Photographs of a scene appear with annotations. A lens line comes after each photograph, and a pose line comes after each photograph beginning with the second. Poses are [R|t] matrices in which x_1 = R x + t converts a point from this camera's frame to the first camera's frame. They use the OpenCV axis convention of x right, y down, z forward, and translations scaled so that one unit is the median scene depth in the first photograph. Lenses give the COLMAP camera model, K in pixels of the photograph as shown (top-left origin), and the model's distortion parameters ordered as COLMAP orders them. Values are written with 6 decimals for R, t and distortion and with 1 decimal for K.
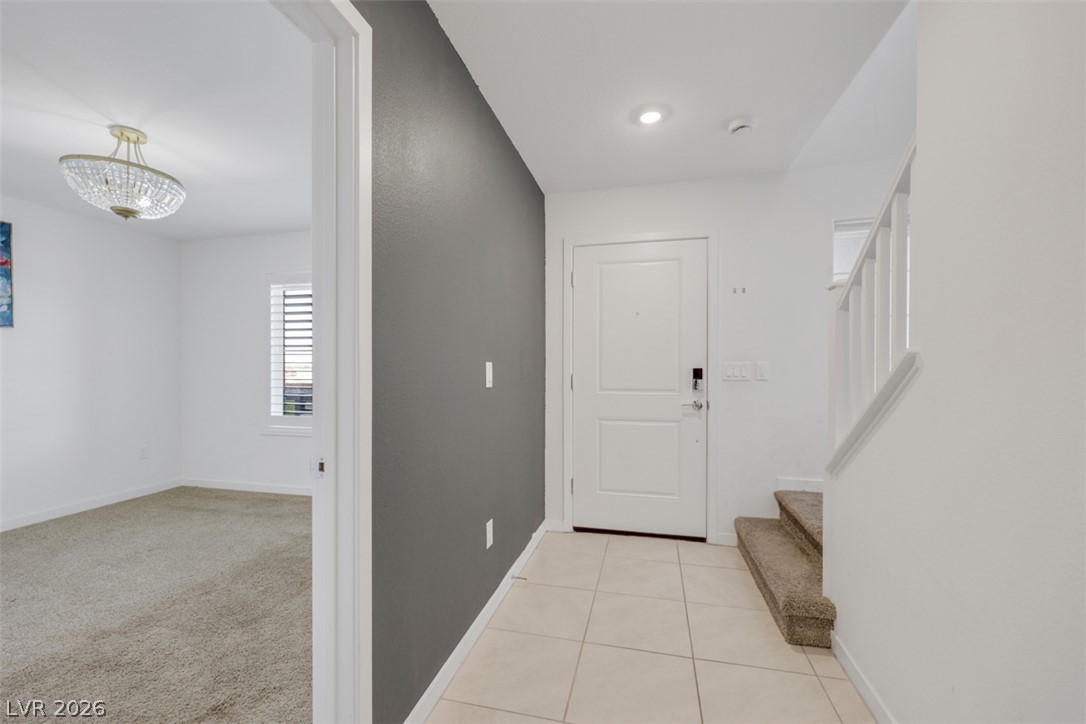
lens RADIAL K [[447.5, 0, 540.5], [0, 447.5, 367.4], [0, 0, 1]] dist [-0.001540, -0.000338]
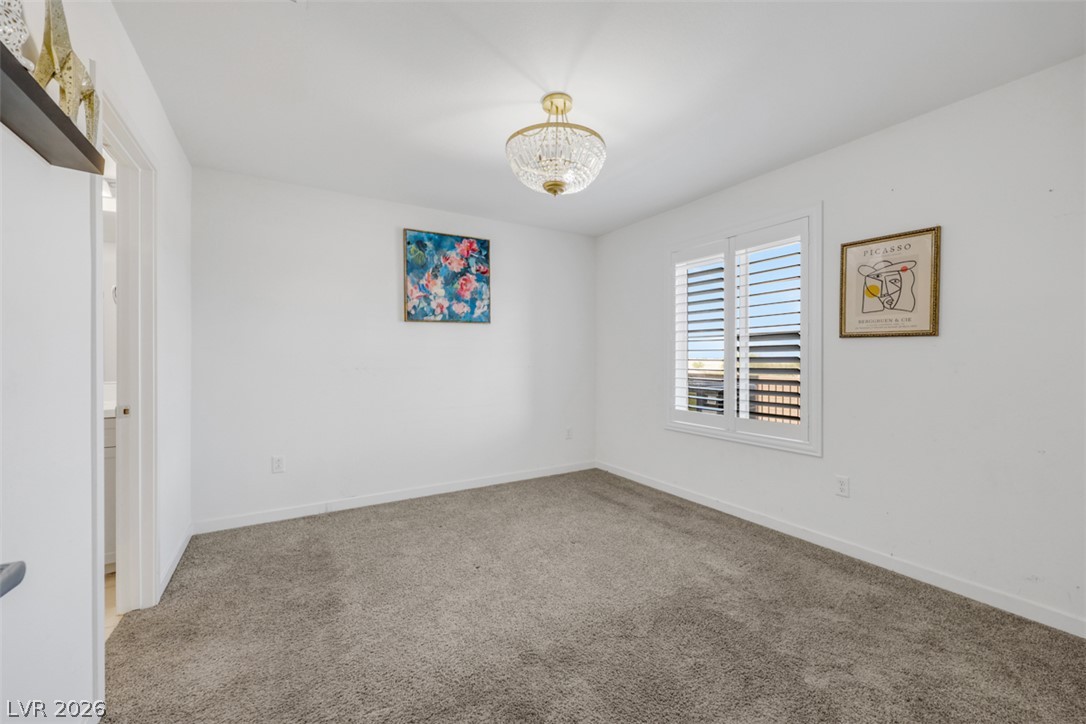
lens RADIAL K [[447.5, 0, 540.5], [0, 447.5, 367.4], [0, 0, 1]] dist [-0.001540, -0.000338]
pose [[0.702683, 0.017193, -0.711295, -0.203844], [-0.002711, 0.999765, 0.021487, 0.006132], [0.711498, -0.013170, 0.702565, 0.232494]]
